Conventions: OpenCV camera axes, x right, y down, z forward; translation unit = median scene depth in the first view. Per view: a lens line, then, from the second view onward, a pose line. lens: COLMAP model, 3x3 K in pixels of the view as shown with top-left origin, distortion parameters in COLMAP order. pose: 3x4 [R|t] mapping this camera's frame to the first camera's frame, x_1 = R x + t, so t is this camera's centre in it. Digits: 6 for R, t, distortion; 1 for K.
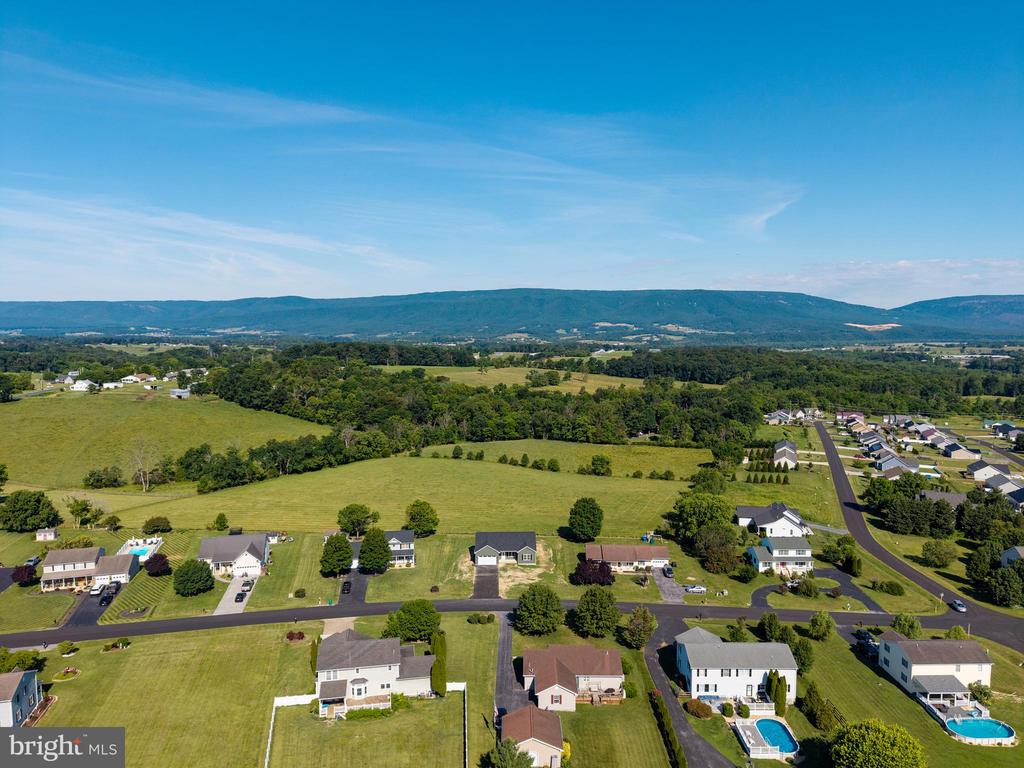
lens RADIAL K [[682.2, 0, 516.2], [0, 682.2, 382.6], [0, 0, 1]] dist [0.045326, -0.052036]
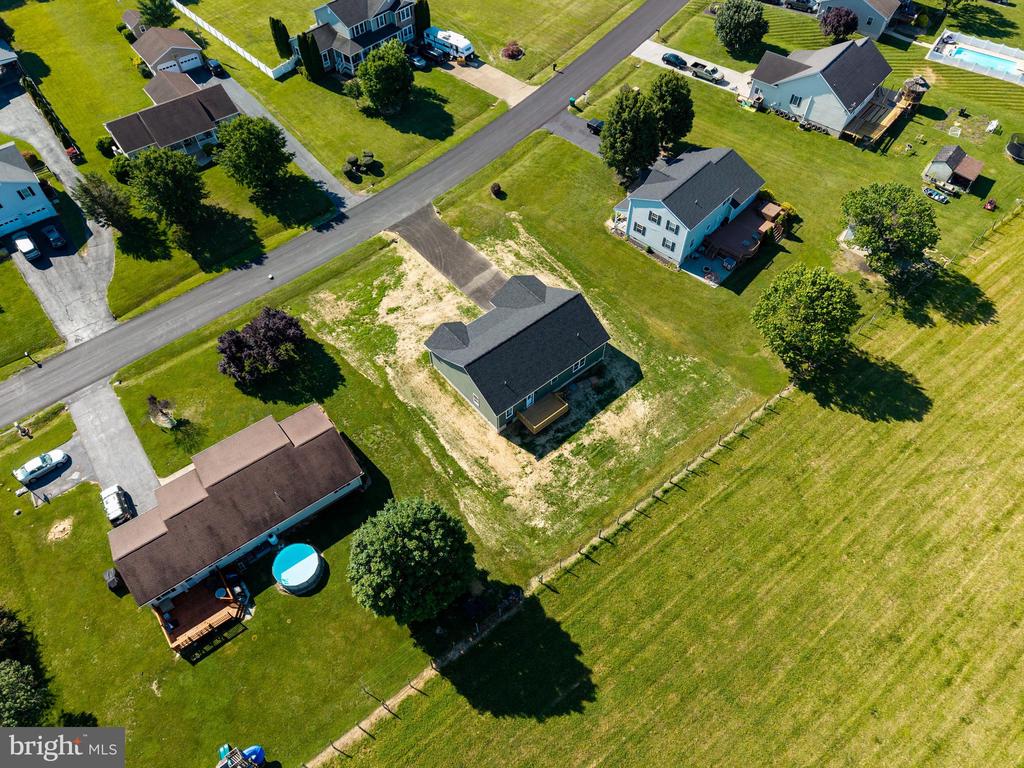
lens RADIAL K [[682.2, 0, 516.2], [0, 682.2, 382.6], [0, 0, 1]] dist [0.045326, -0.052036]
pose [[-0.778082, 0.502955, -0.376331, 0.086379], [-0.047864, 0.549886, 0.833867, -0.050337], [0.626336, 0.666830, -0.403783, 0.678385]]
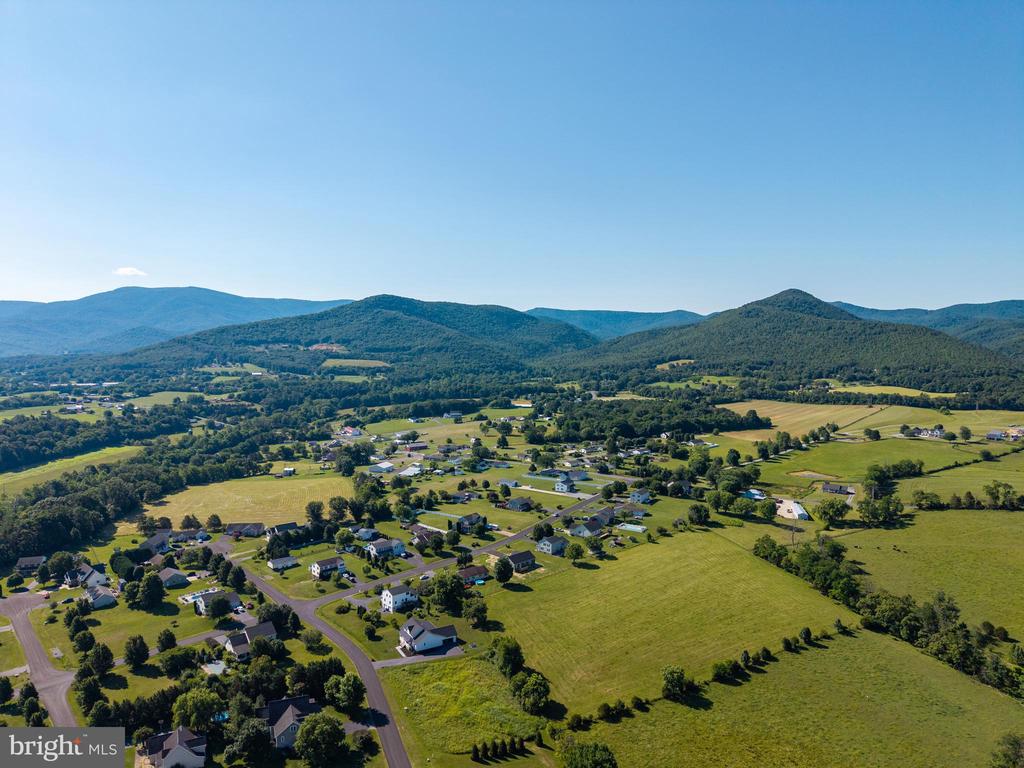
lens RADIAL K [[682.2, 0, 516.2], [0, 682.2, 382.6], [0, 0, 1]] dist [0.045326, -0.052036]
pose [[-0.736358, 0.039329, -0.675448, 0.754626], [-0.056951, 0.991163, 0.119798, -0.292492], [0.674191, 0.126682, -0.727612, 1.370871]]
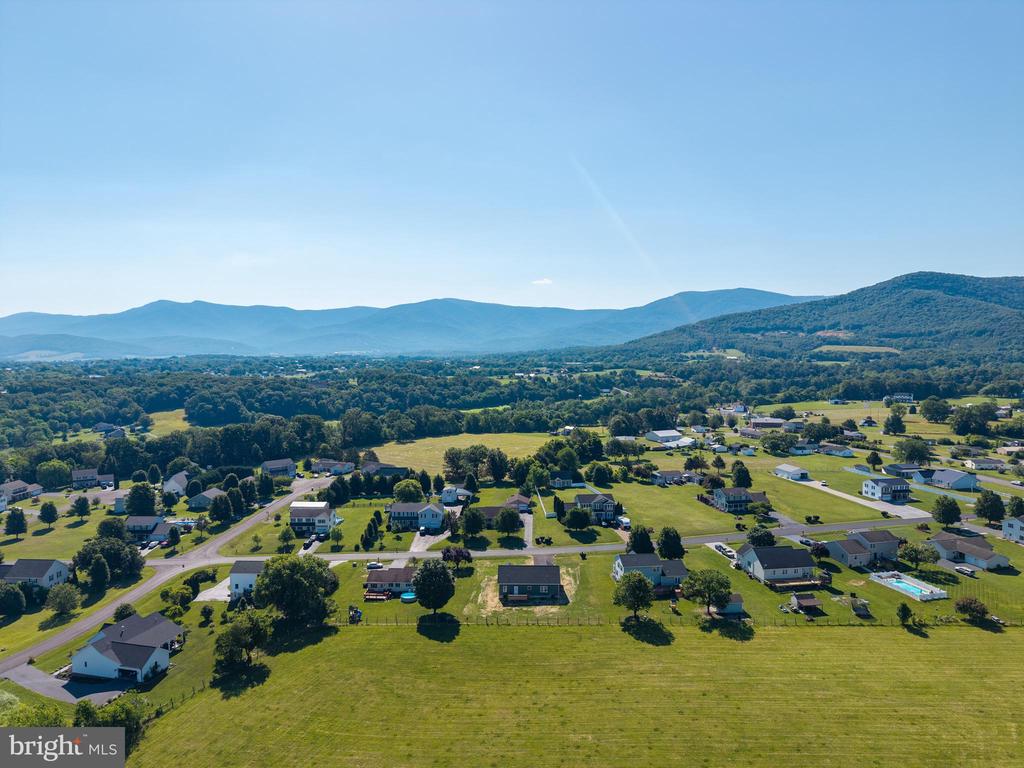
lens RADIAL K [[682.2, 0, 516.2], [0, 682.2, 382.6], [0, 0, 1]] dist [0.045326, -0.052036]
pose [[-0.999558, -0.000052, 0.029729, -0.015587], [0.004013, 0.990607, 0.136684, -0.100430], [-0.029457, 0.136743, -0.990168, 1.116909]]
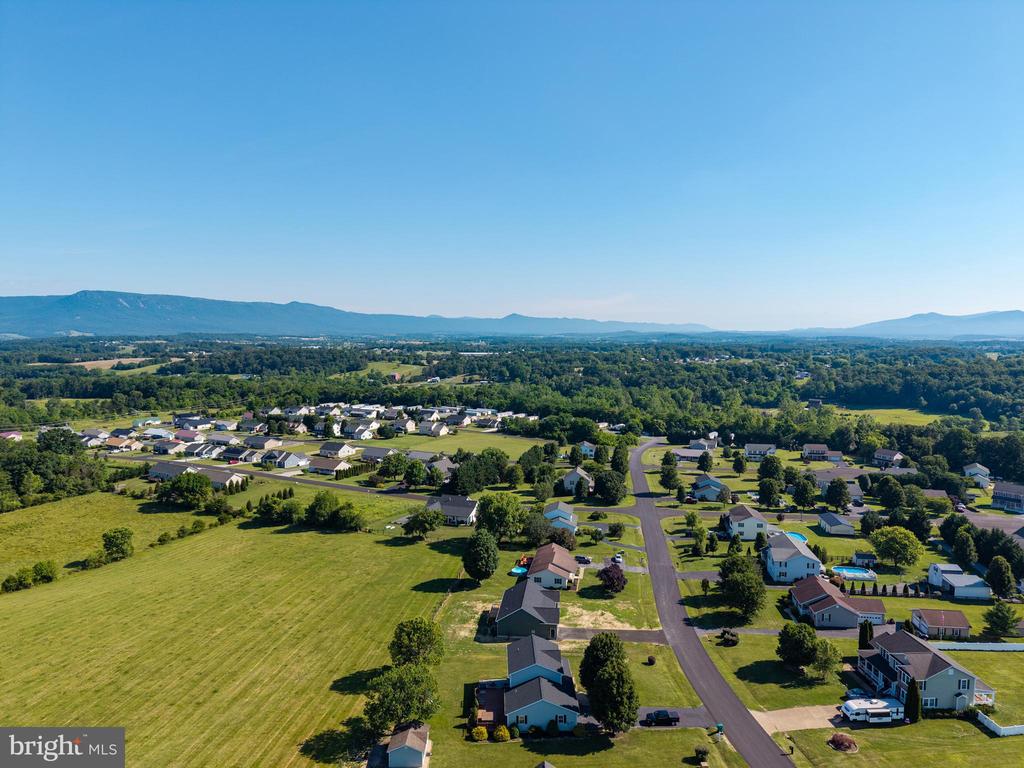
lens RADIAL K [[682.2, 0, 516.2], [0, 682.2, 382.6], [0, 0, 1]] dist [0.045326, -0.052036]
pose [[0.119353, -0.077919, 0.989790, -0.457139], [0.077696, 0.994592, 0.068928, -0.047061], [-0.989807, 0.068675, 0.124762, 0.515956]]
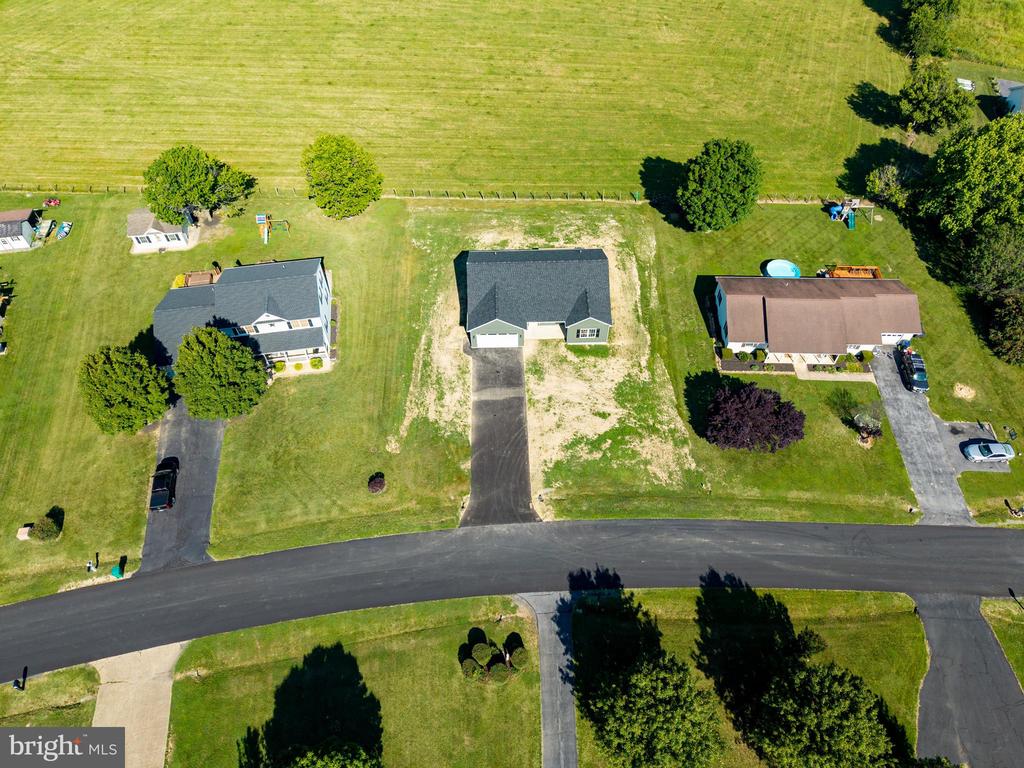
lens RADIAL K [[682.2, 0, 516.2], [0, 682.2, 382.6], [0, 0, 1]] dist [0.045326, -0.052036]
pose [[0.999960, -0.007325, -0.005197, -0.015670], [0.008763, 0.668860, 0.743337, -0.025876], [-0.001969, -0.743353, 0.668897, 0.382292]]
